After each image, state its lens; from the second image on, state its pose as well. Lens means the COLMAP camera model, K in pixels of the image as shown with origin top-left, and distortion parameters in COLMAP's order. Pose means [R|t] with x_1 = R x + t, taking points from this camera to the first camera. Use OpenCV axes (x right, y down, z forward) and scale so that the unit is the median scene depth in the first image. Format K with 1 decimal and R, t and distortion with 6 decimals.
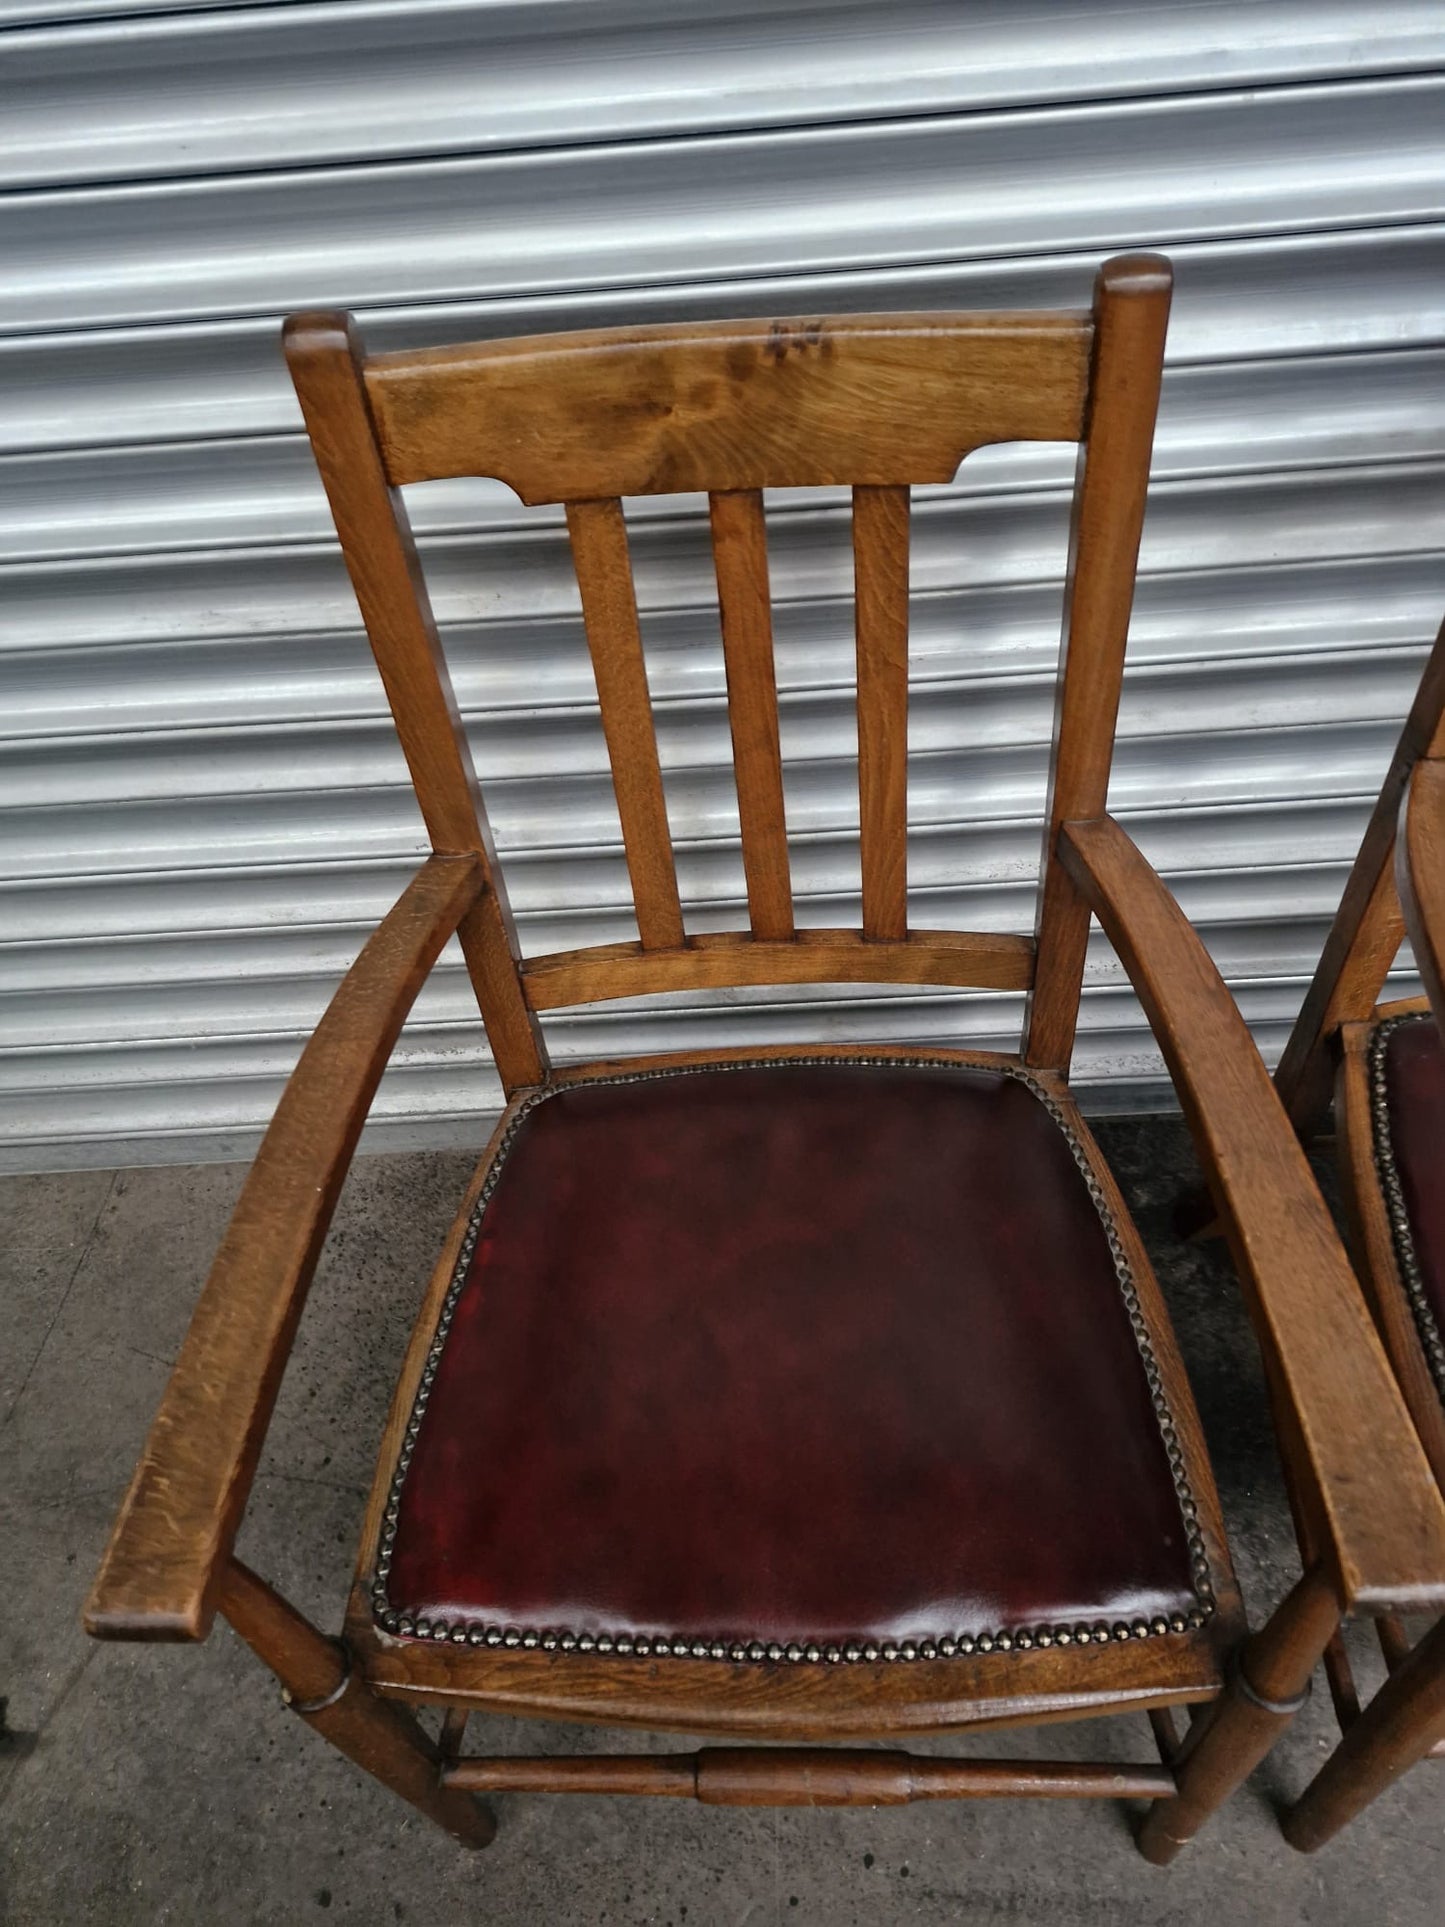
lens RADIAL K [[1340.4, 0, 728.4], [0, 1340.4, 962.7], [0, 0, 1]] dist [0.050728, -0.042968]
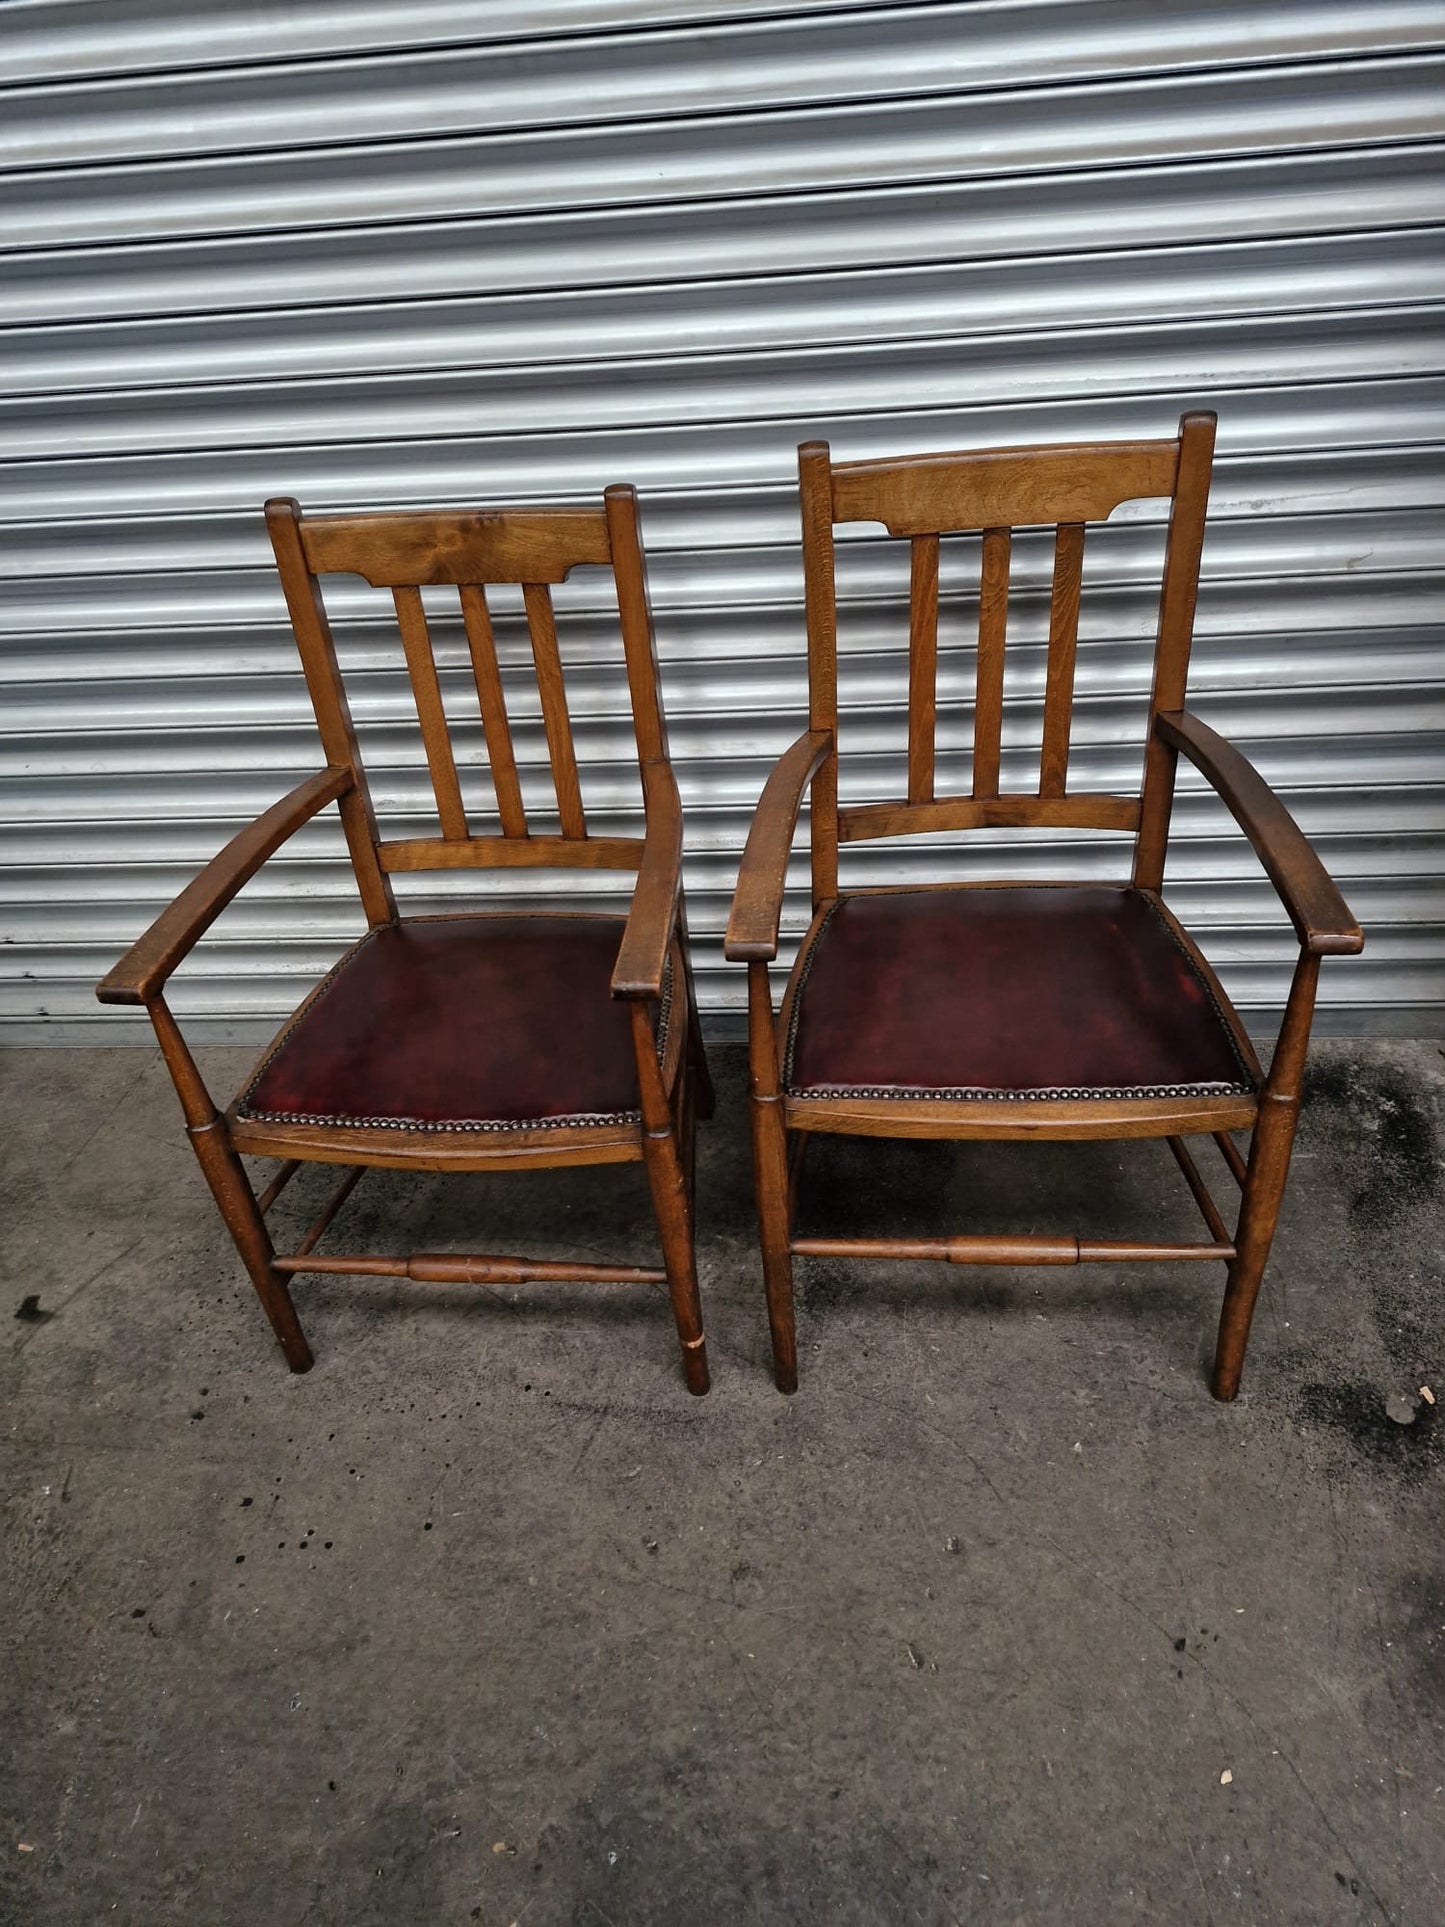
lens RADIAL K [[1330.6, 0, 722.4], [0, 1330.6, 961.5], [0, 0, 1]] dist [0.070350, -0.057346]
pose [[0.995060, 0.051406, -0.084926, 0.457441], [-0.067725, 0.977015, -0.202124, 0.474957], [0.072583, 0.206878, 0.975671, -0.690255]]
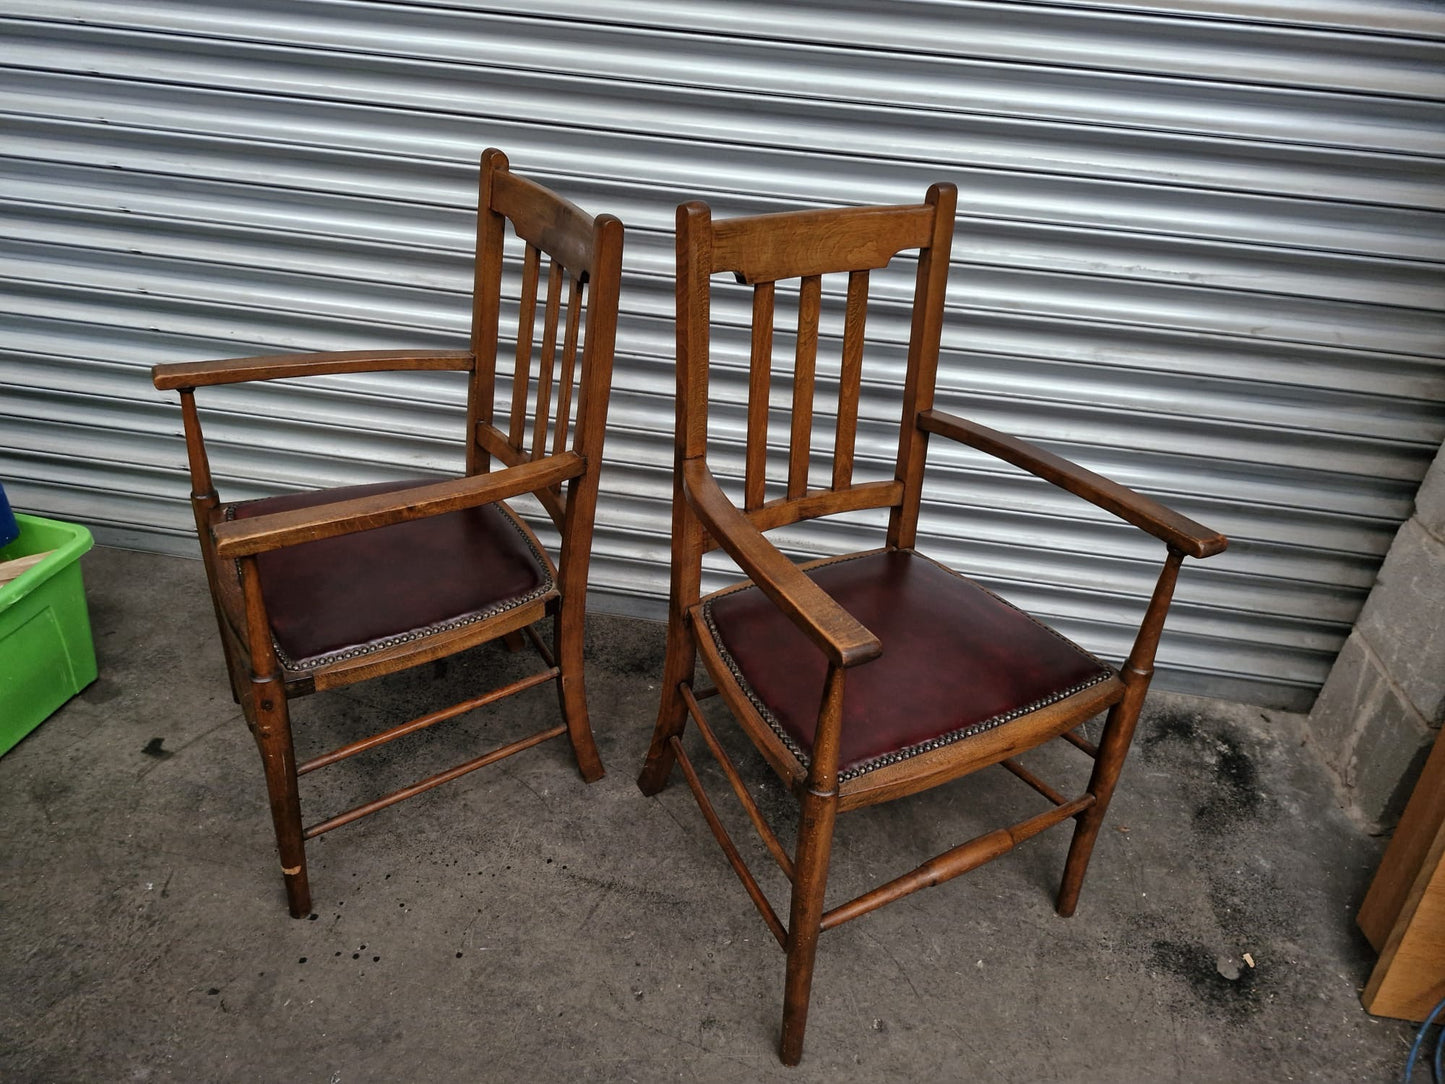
lens RADIAL K [[1005.2, 0, 719.7], [0, 1005.2, 548.3], [0, 0, 1]] dist [0.050728, -0.042968]
pose [[0.979070, 0.197306, -0.049925, 0.345610], [-0.203220, 0.934315, -0.292842, 0.622786], [-0.011134, 0.296859, 0.954856, -0.623125]]
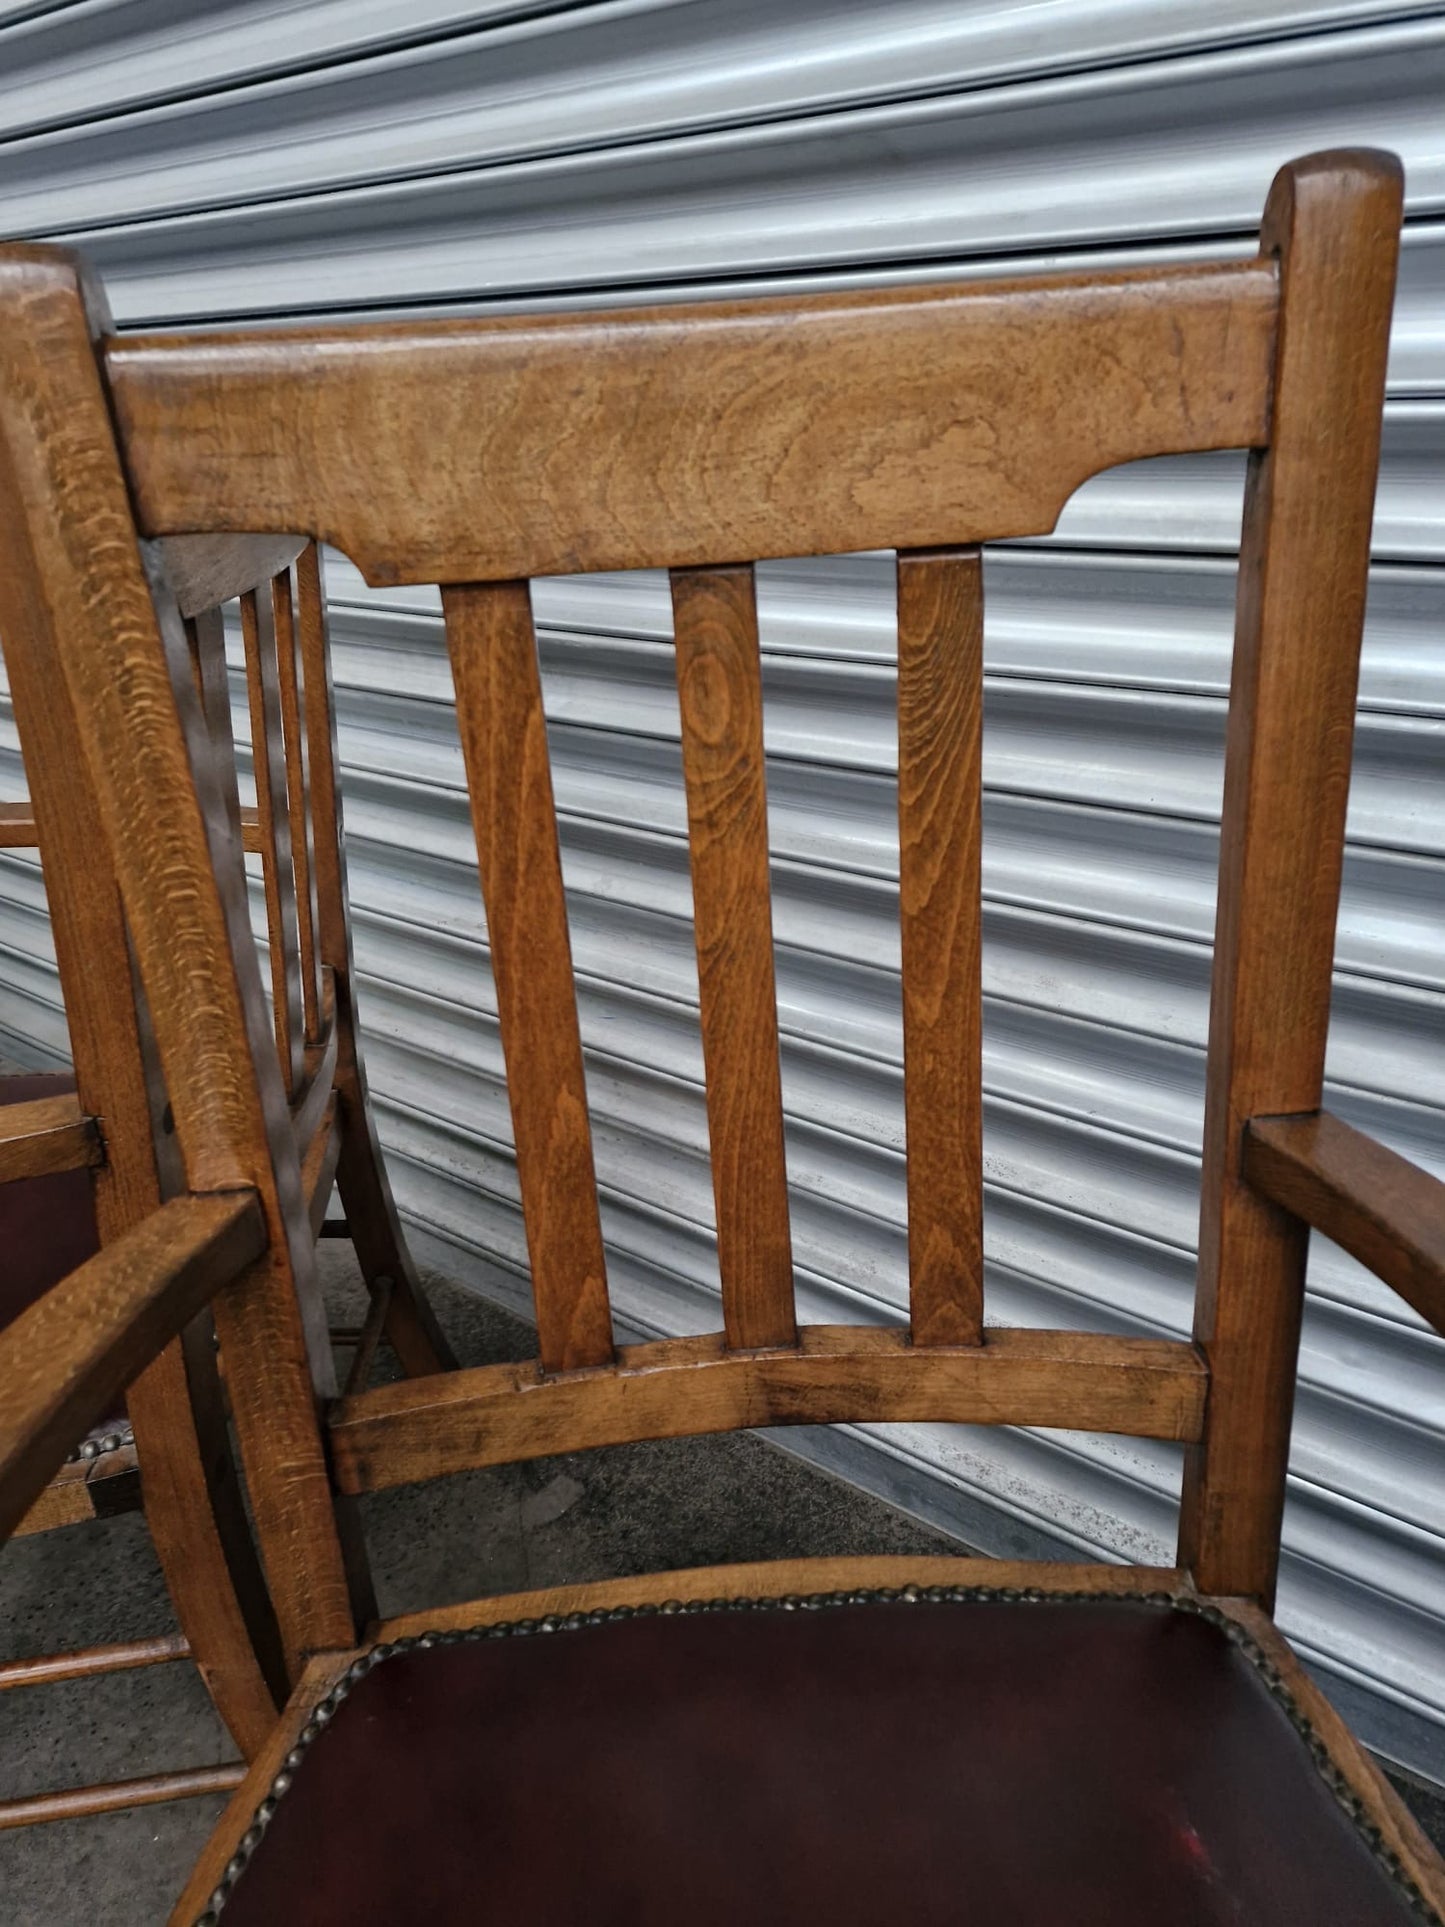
lens RADIAL K [[1340.4, 0, 730.9], [0, 1340.4, 958.9], [0, 0, 1]] dist [0.050728, -0.042968]
pose [[0.999960, 0.007725, -0.004595, 0.618794], [-0.008908, 0.920014, -0.391785, -0.004321], [0.001201, 0.391810, 0.920046, 0.301268]]
